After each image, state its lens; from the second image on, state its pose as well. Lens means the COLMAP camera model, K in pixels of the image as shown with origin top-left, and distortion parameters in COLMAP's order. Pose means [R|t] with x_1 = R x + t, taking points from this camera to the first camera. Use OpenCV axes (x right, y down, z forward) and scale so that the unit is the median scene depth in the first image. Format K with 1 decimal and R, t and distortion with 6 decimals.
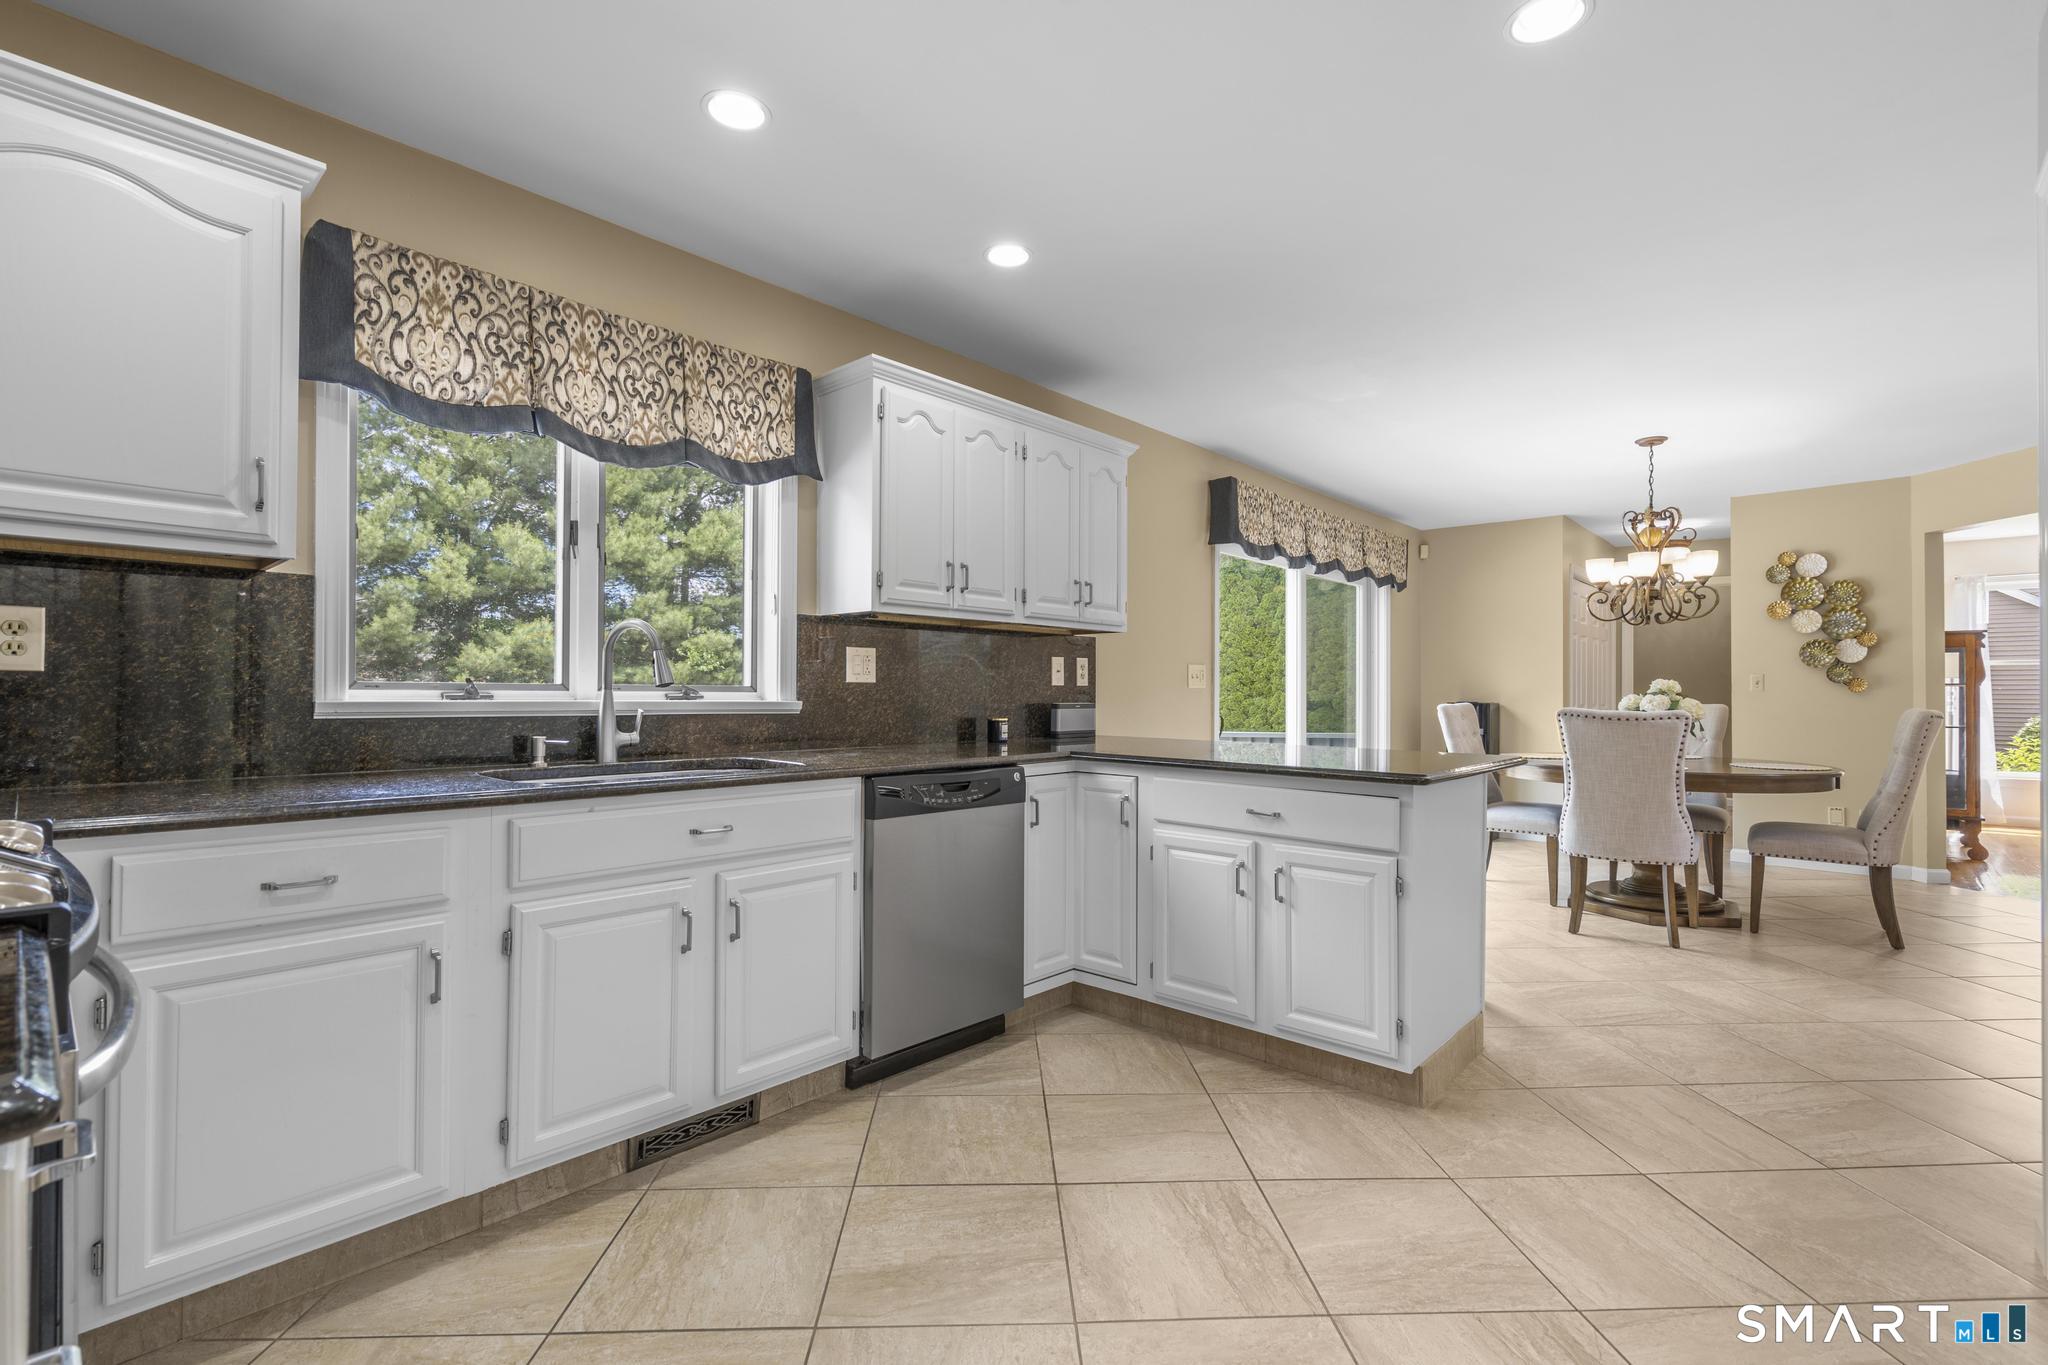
lens RADIAL K [[916.8, 0, 1029.3], [0, 916.8, 684.6], [0, 0, 1]] dist [-0.001329, 0.000901]
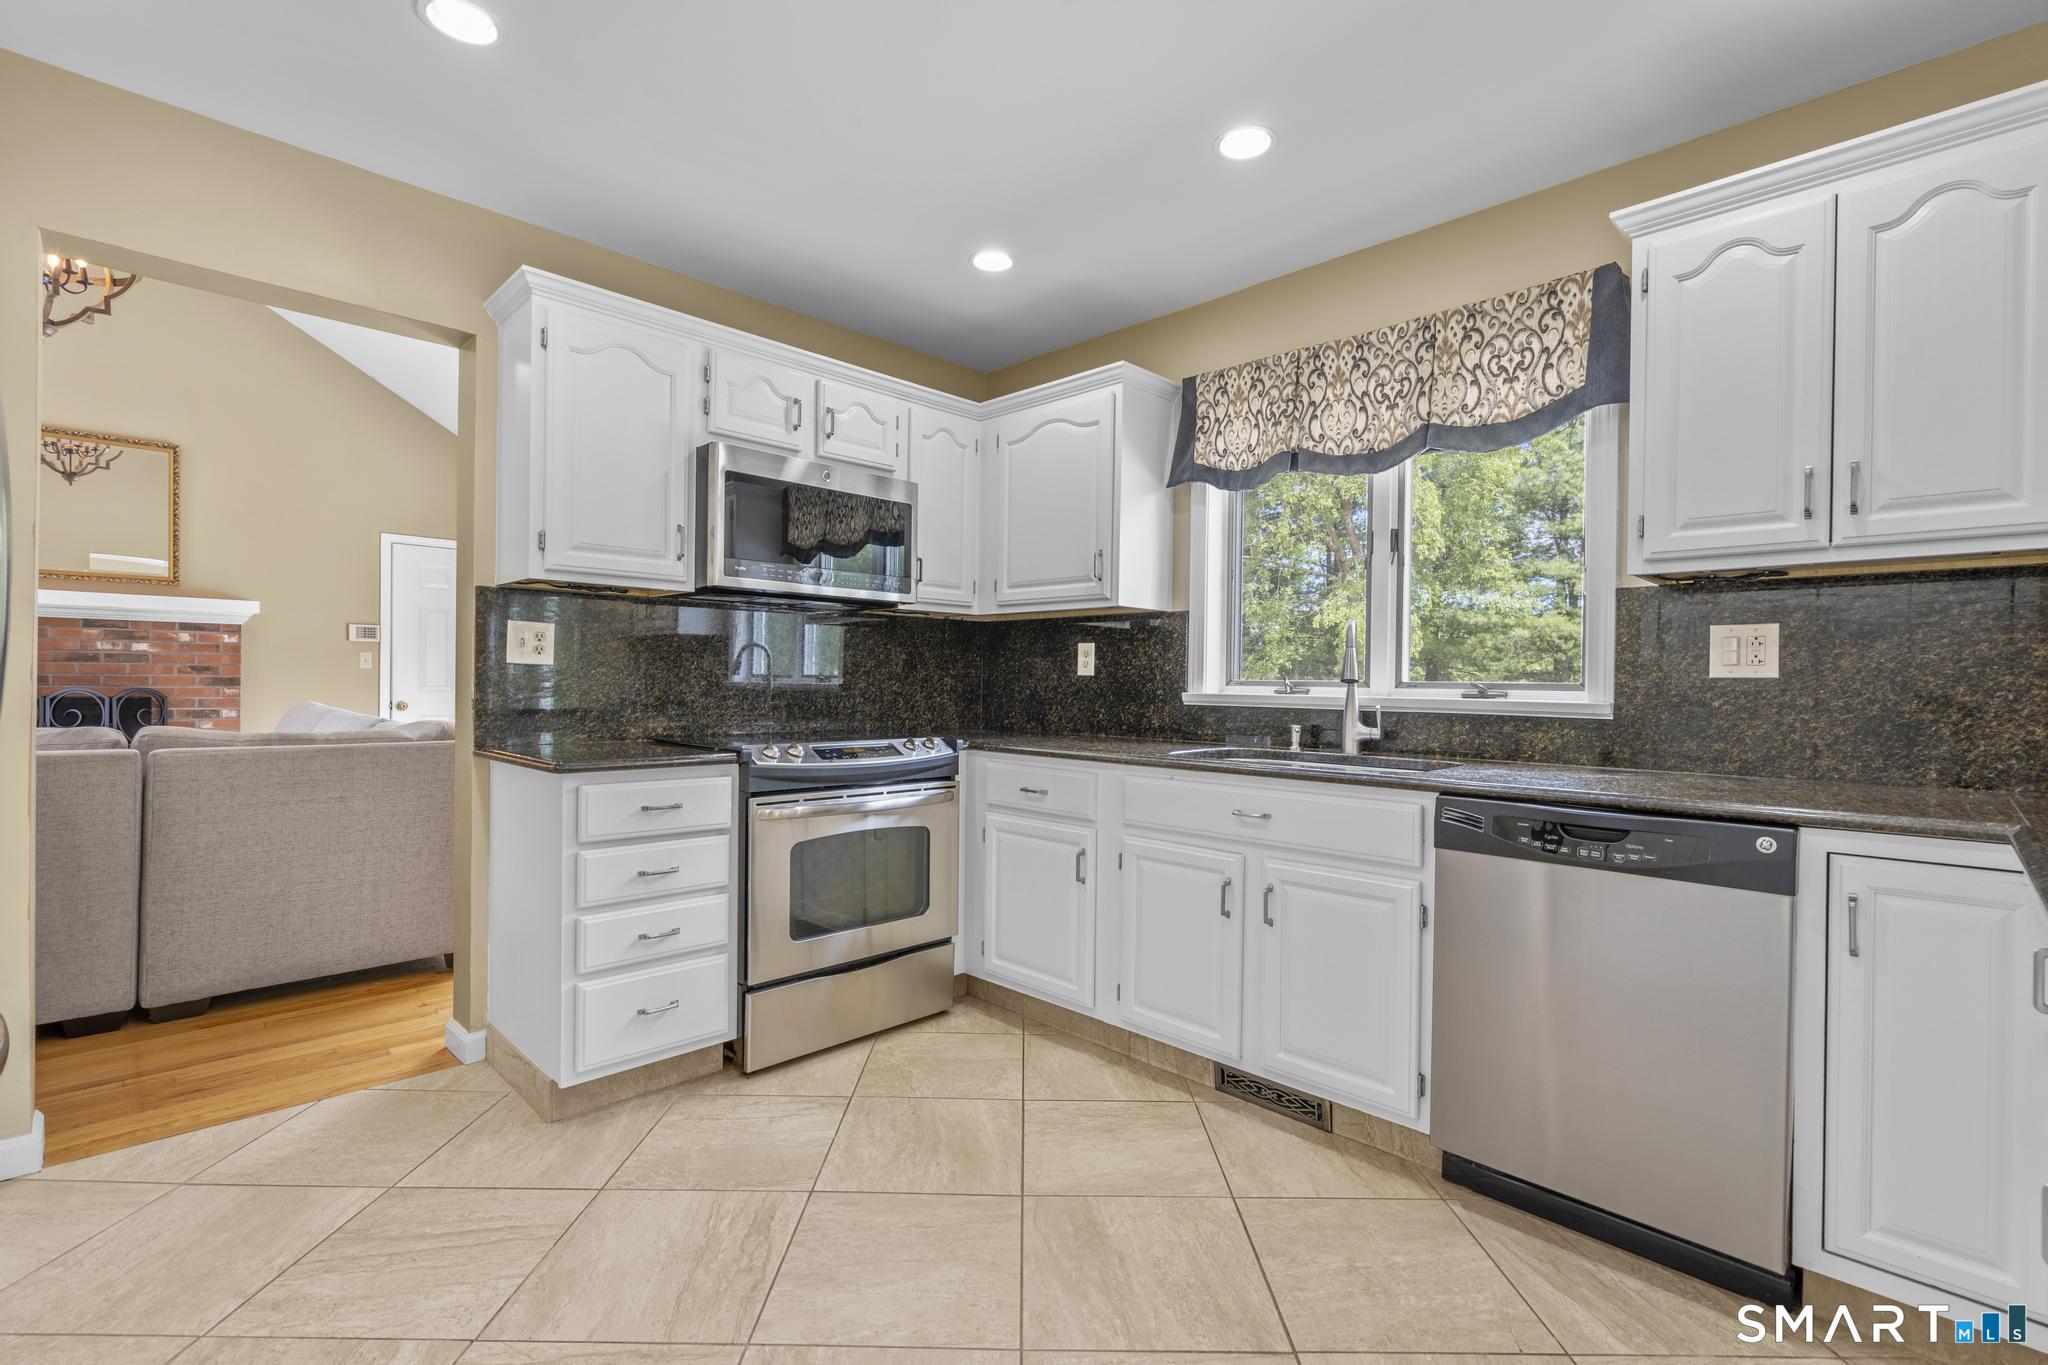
lens RADIAL K [[916.8, 0, 1029.3], [0, 916.8, 684.6], [0, 0, 1]] dist [-0.001329, 0.000901]
pose [[-0.038465, -0.005033, -0.999247, 0.696451], [-0.005396, 0.999974, -0.004828, 0.012201], [0.999245, 0.005207, -0.038492, 0.730040]]
